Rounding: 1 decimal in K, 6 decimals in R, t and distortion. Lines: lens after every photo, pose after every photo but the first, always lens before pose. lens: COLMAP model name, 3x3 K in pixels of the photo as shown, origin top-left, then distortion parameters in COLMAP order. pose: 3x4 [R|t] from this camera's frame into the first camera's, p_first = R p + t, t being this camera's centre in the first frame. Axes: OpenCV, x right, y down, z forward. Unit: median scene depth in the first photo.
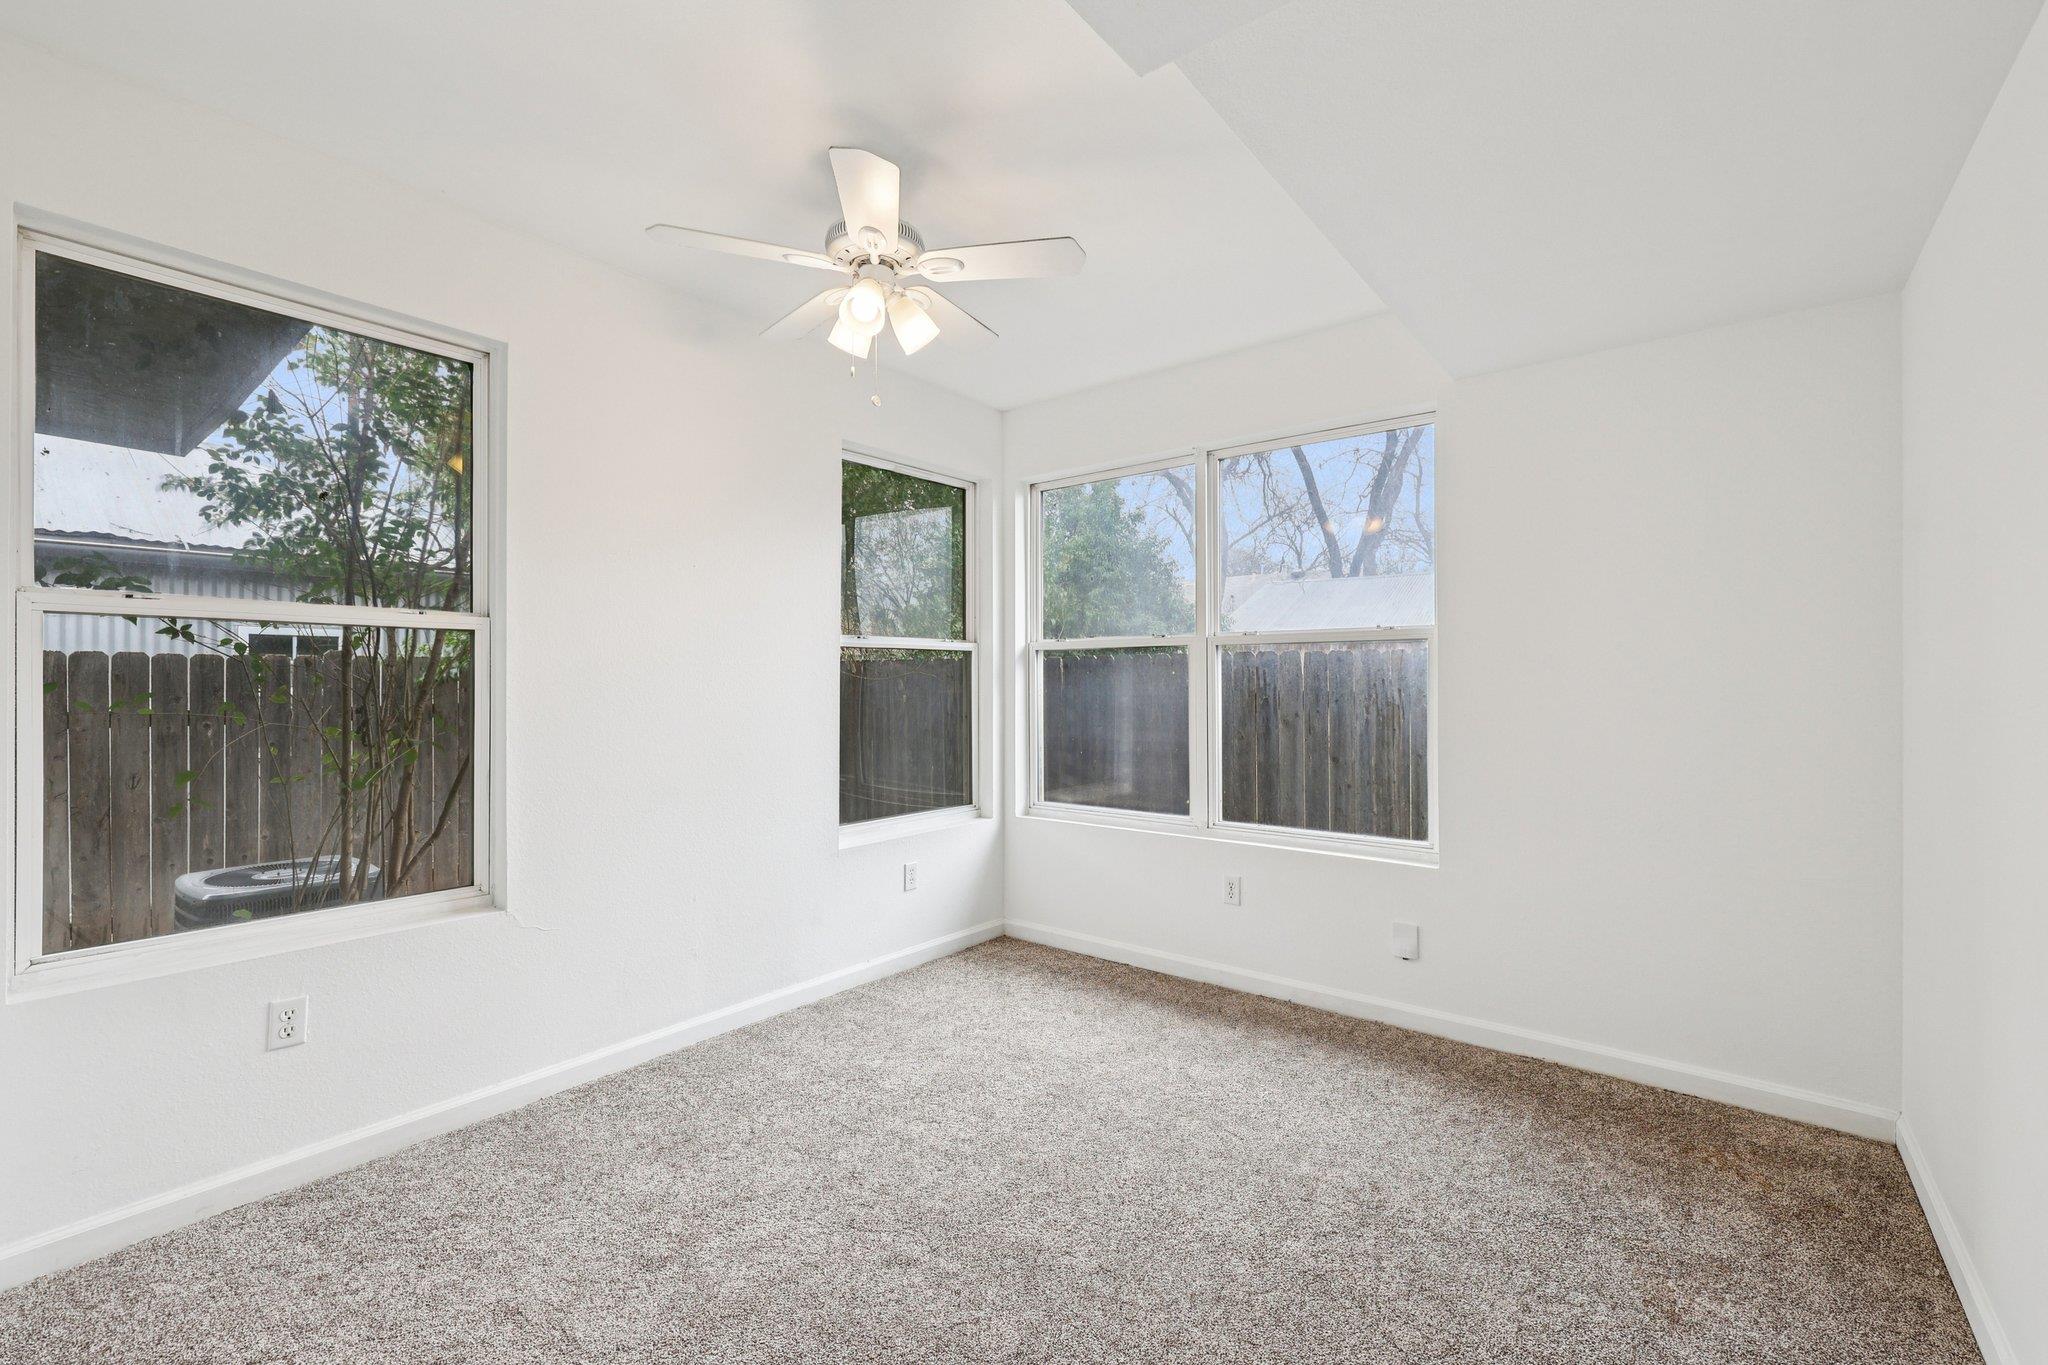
lens RADIAL K [[870.9, 0, 1026.1], [0, 870.9, 688.6], [0, 0, 1]] dist [0.001683, 0.000173]
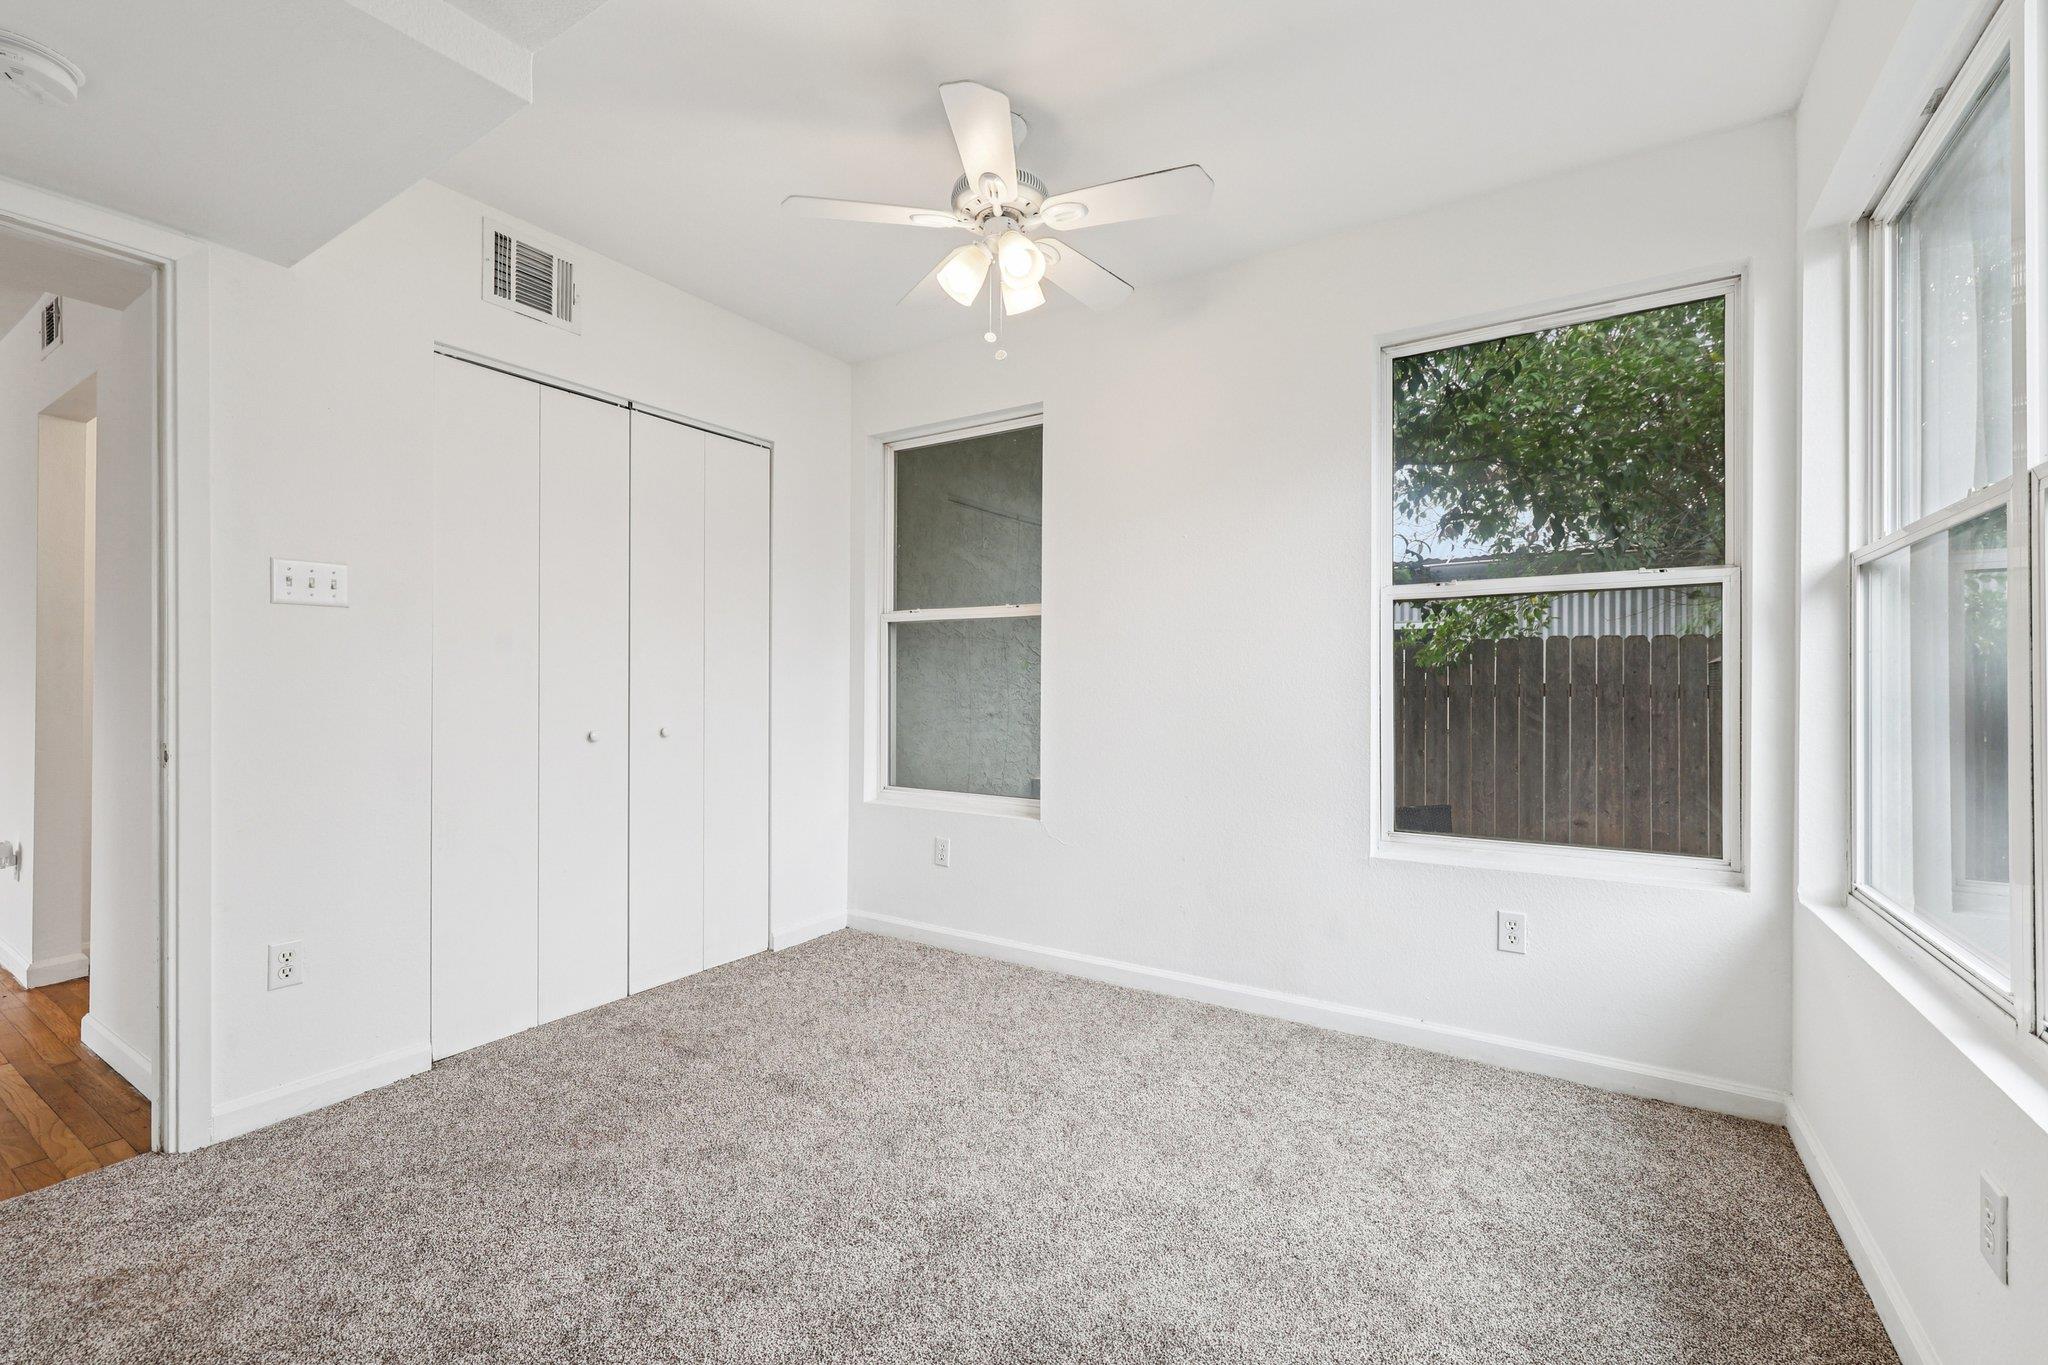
lens RADIAL K [[861.9, 0, 1027.3], [0, 861.9, 685.5], [0, 0, 1]] dist [0.000113, 0.000224]
pose [[0.074459, 0.004310, -0.997215, 0.555332], [0.009271, 0.999944, 0.005014, 0.017233], [0.997181, -0.009618, 0.074415, 0.631089]]
